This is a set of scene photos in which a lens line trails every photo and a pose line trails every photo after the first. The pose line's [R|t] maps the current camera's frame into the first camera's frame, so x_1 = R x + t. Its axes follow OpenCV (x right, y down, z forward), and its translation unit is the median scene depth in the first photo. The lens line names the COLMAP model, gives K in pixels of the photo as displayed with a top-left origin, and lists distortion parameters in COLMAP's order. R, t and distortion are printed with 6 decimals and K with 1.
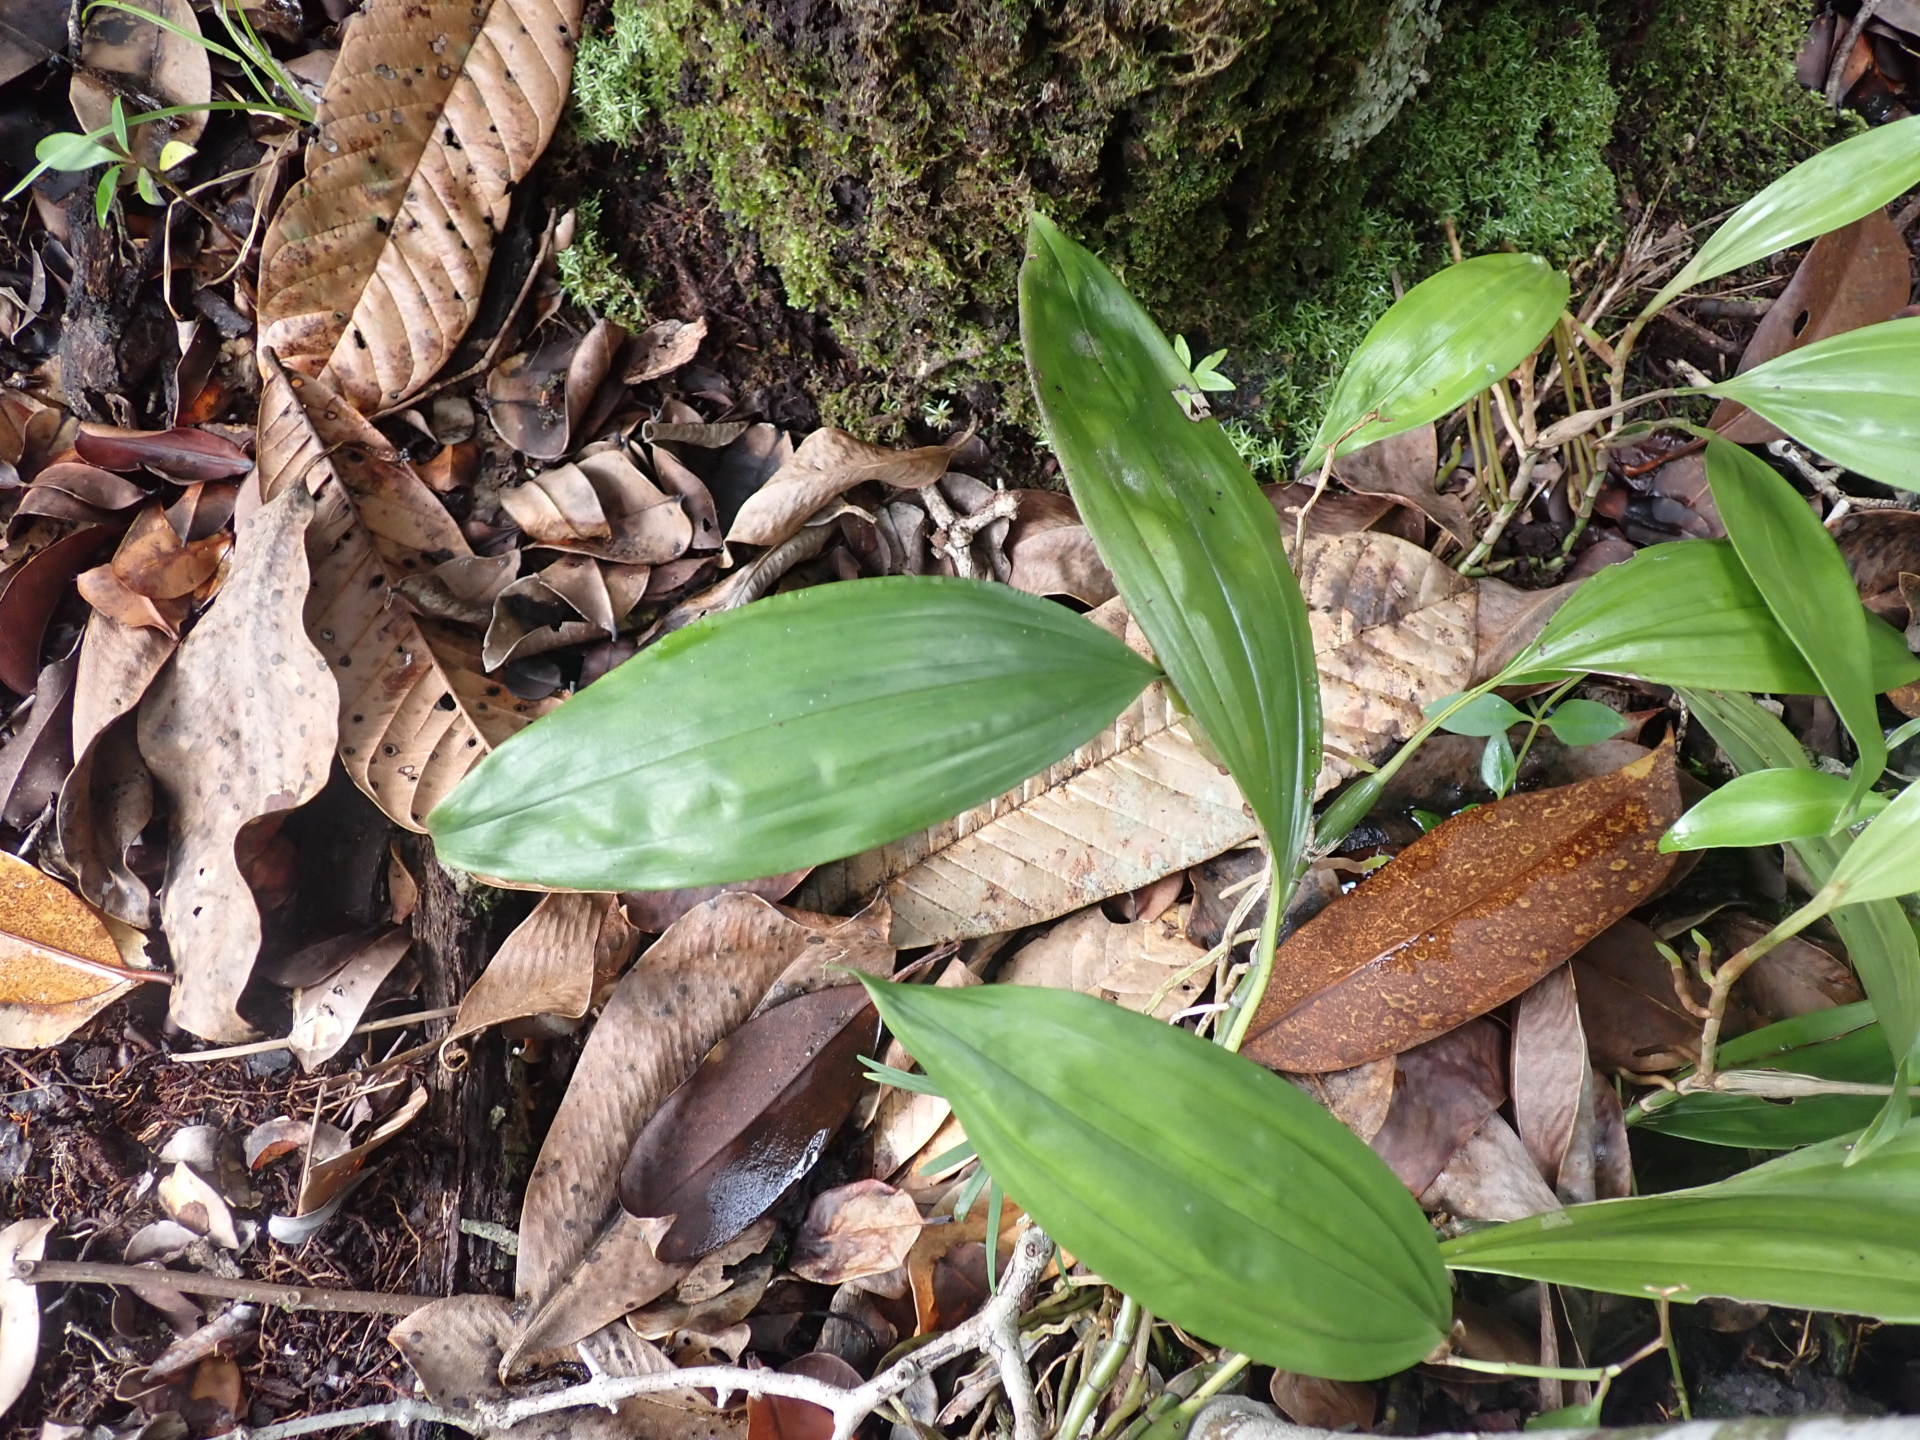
lens RADIAL K [[1744.1, 0, 960.0], [0, 1744.1, 720.0], [0, 0, 1]] dist [0.031013, -0.013446]
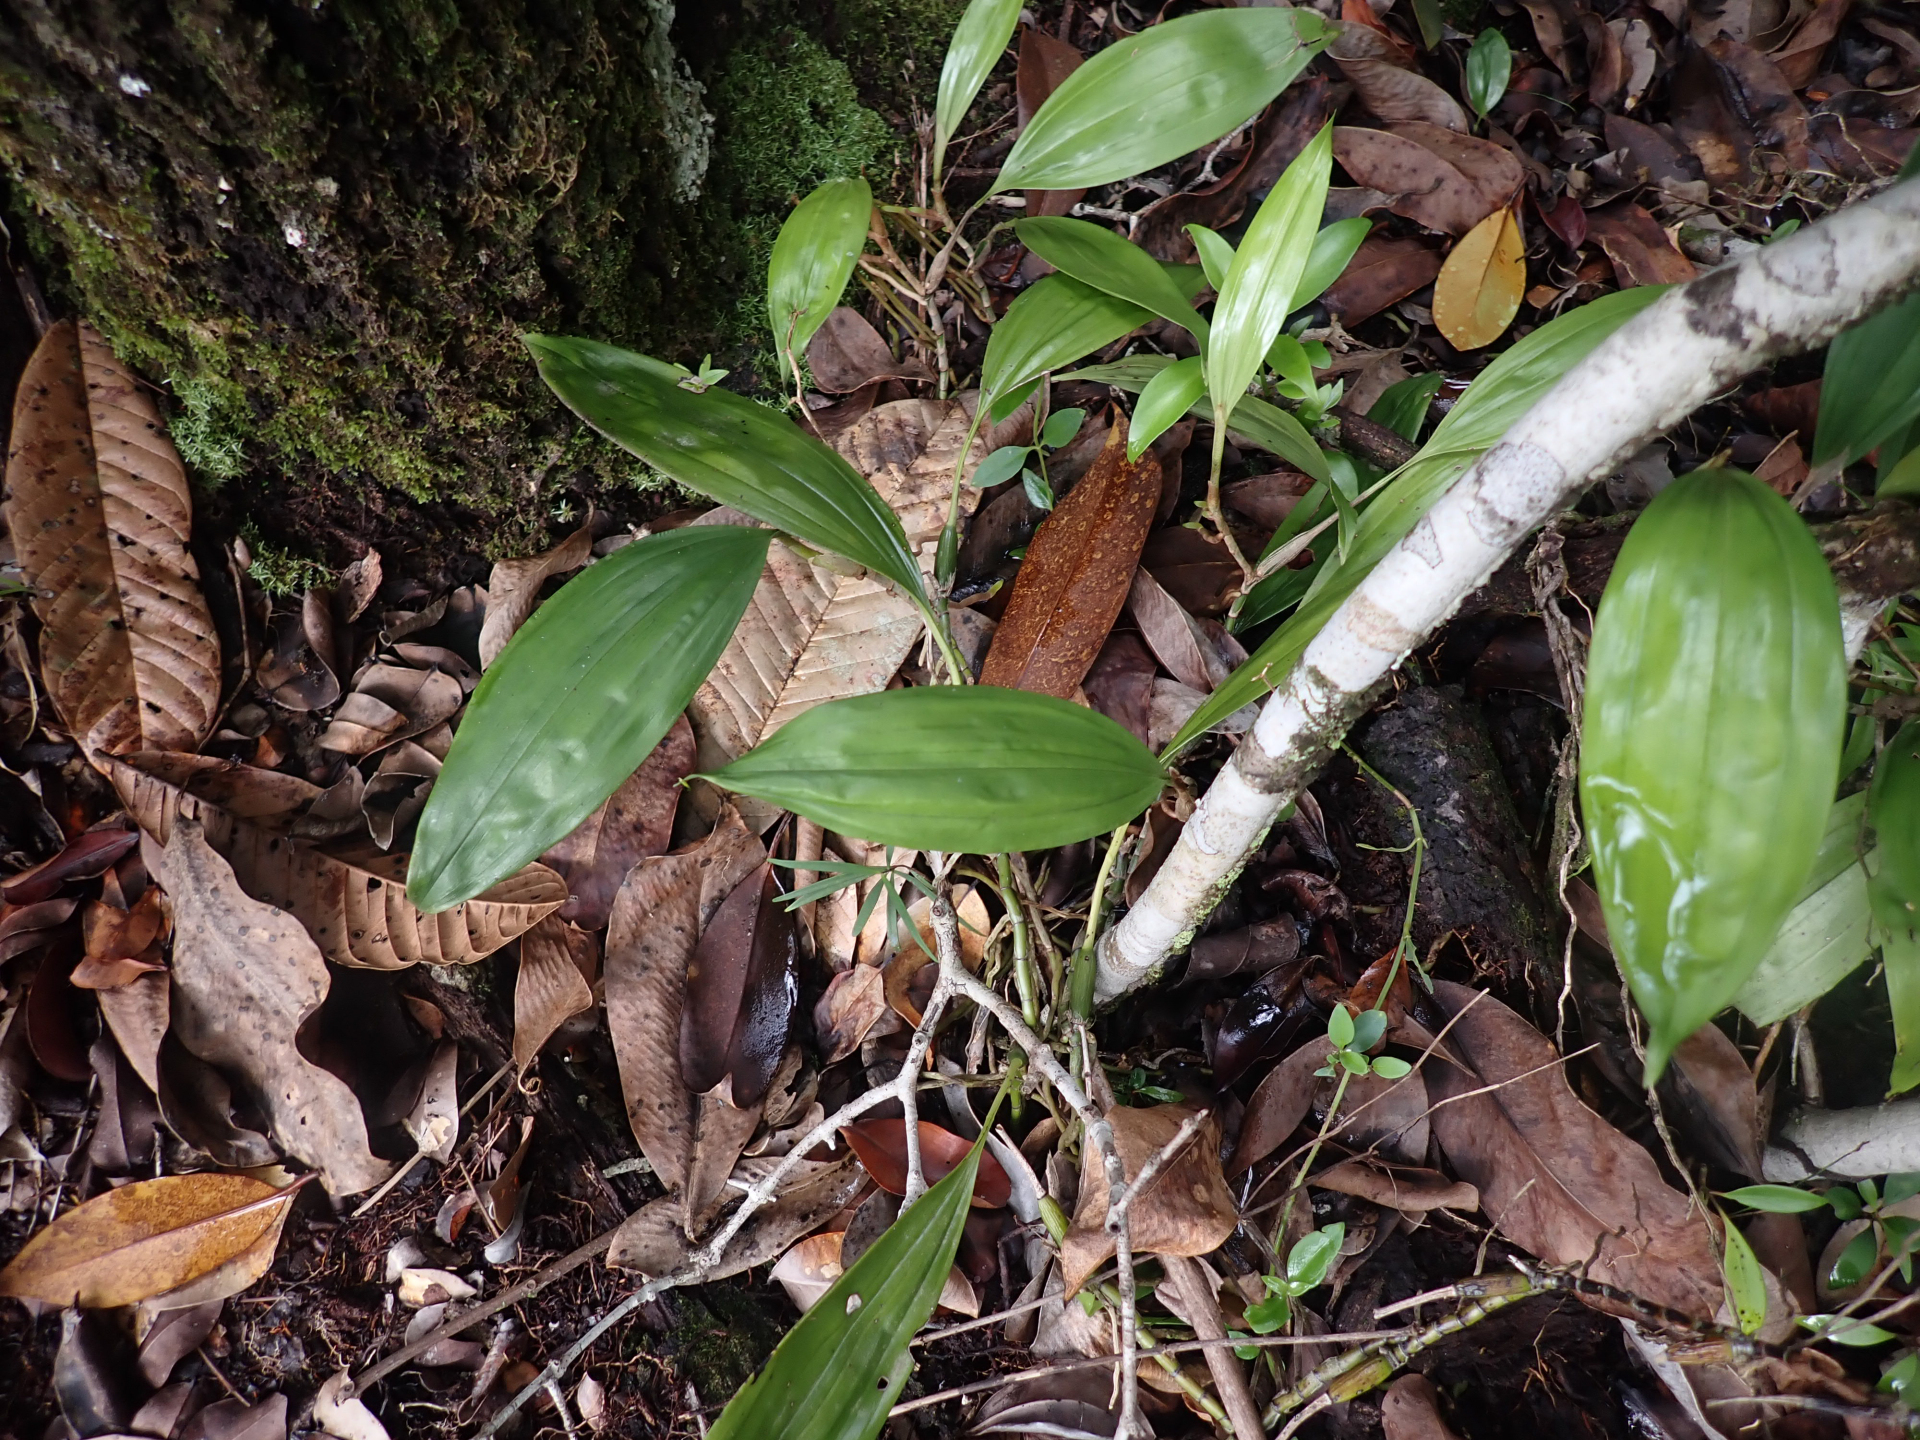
lens RADIAL K [[1467.3, 0, 960.0], [0, 1467.3, 720.0], [0, 0, 1]] dist [0.025588, -0.013371]
pose [[0.808605, -0.572738, 0.134643, -0.010734], [0.574700, 0.817894, 0.027728, 0.109099], [-0.126004, 0.054958, 0.990506, -0.170403]]
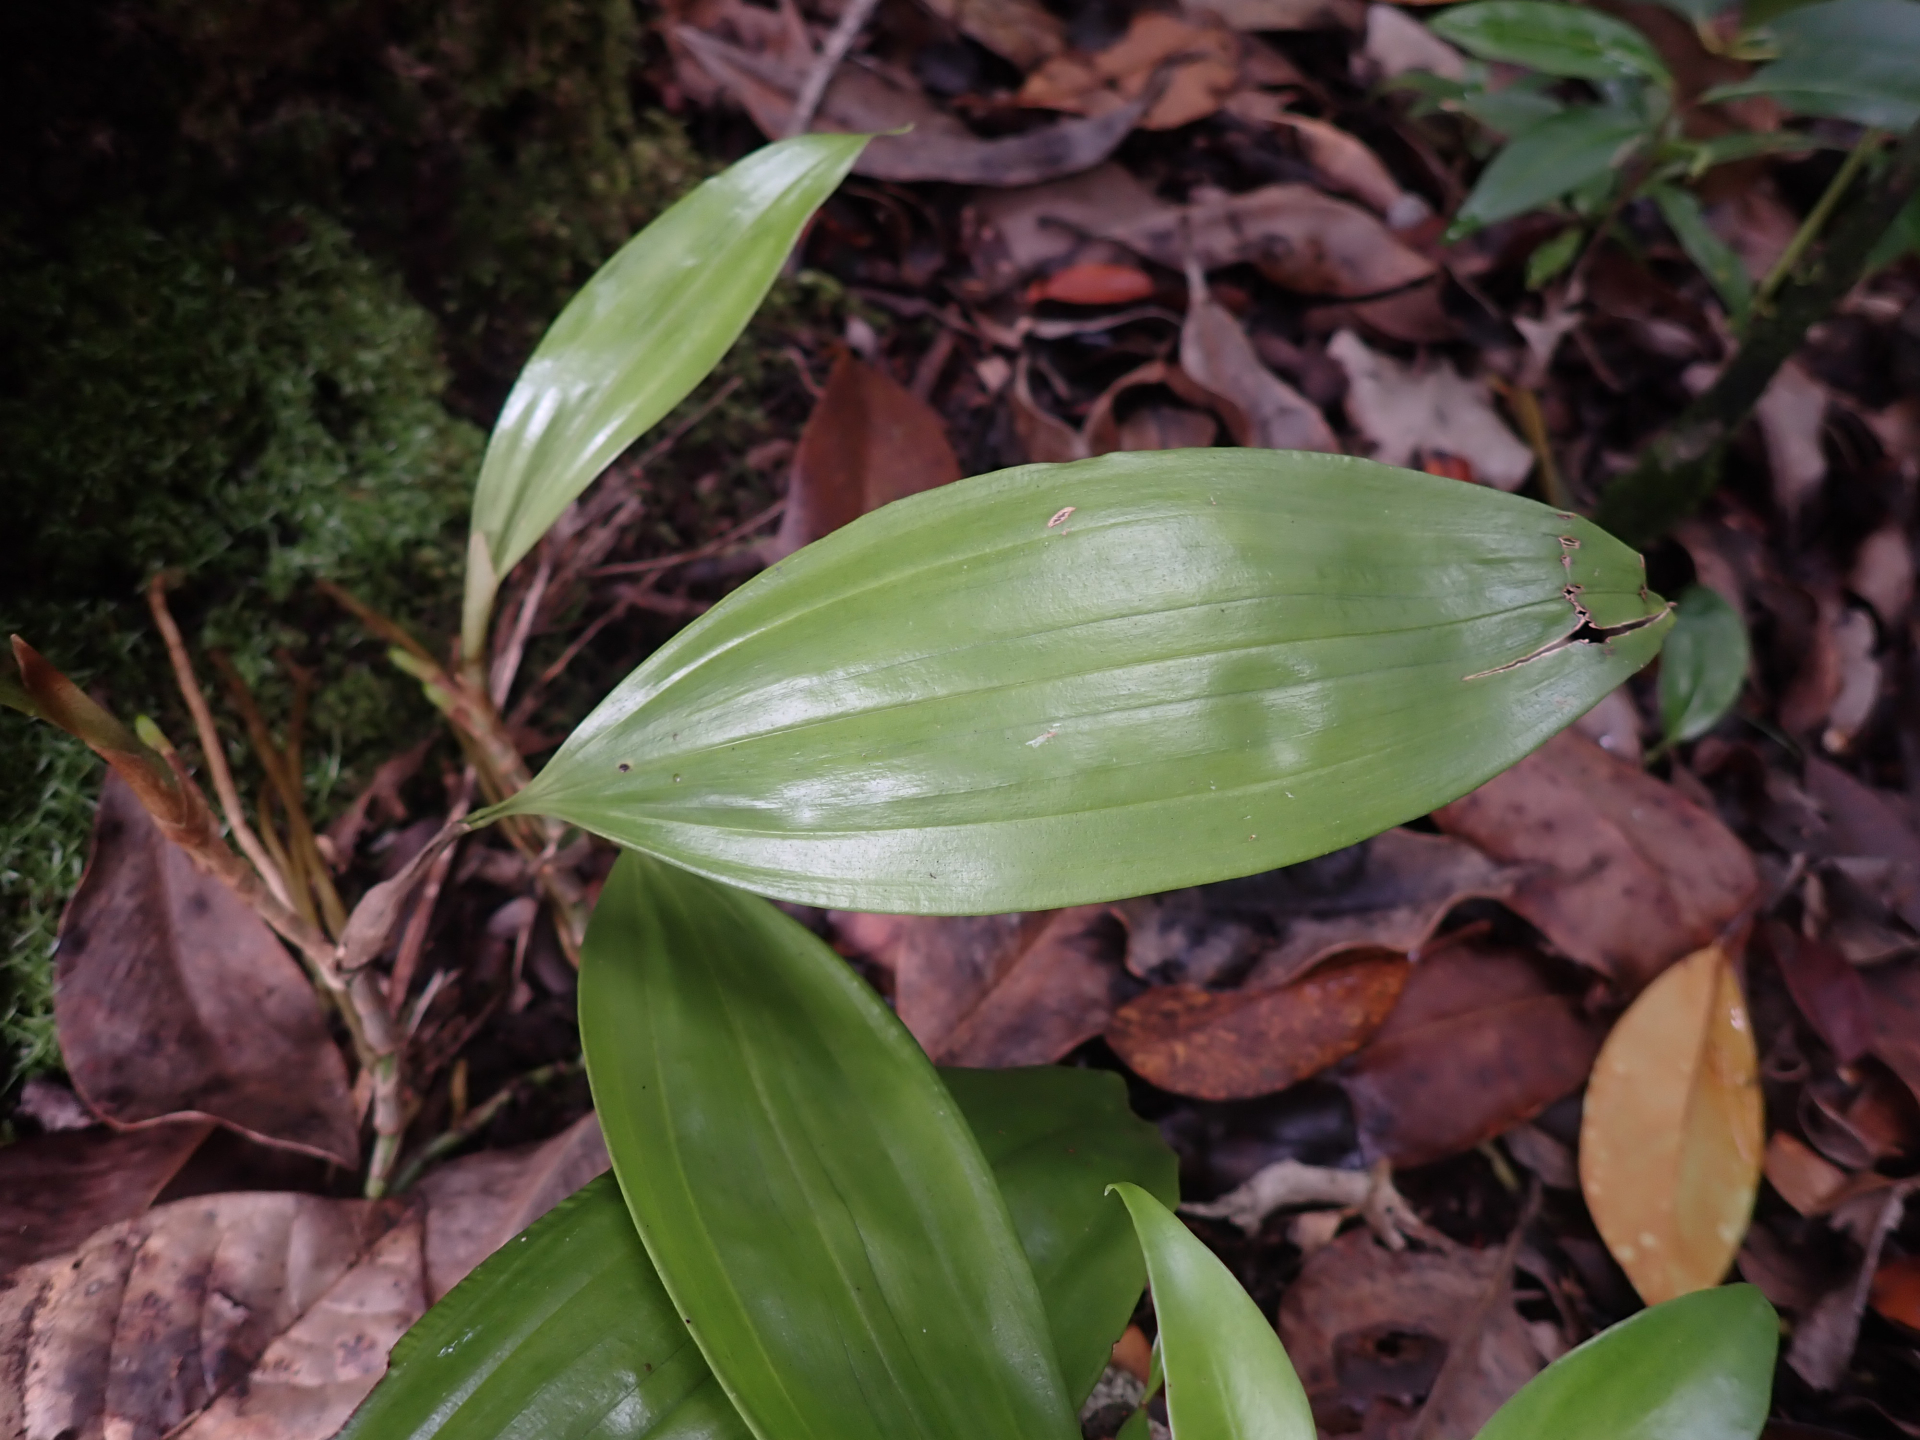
lens RADIAL K [[1467.3, 0, 960.0], [0, 1467.3, 720.0], [0, 0, 1]] dist [0.025588, -0.013371]
pose [[0.878086, -0.336120, 0.340570, 0.358810], [0.382418, 0.920754, -0.077260, -0.121068], [-0.287613, 0.198081, 0.937039, 0.542648]]
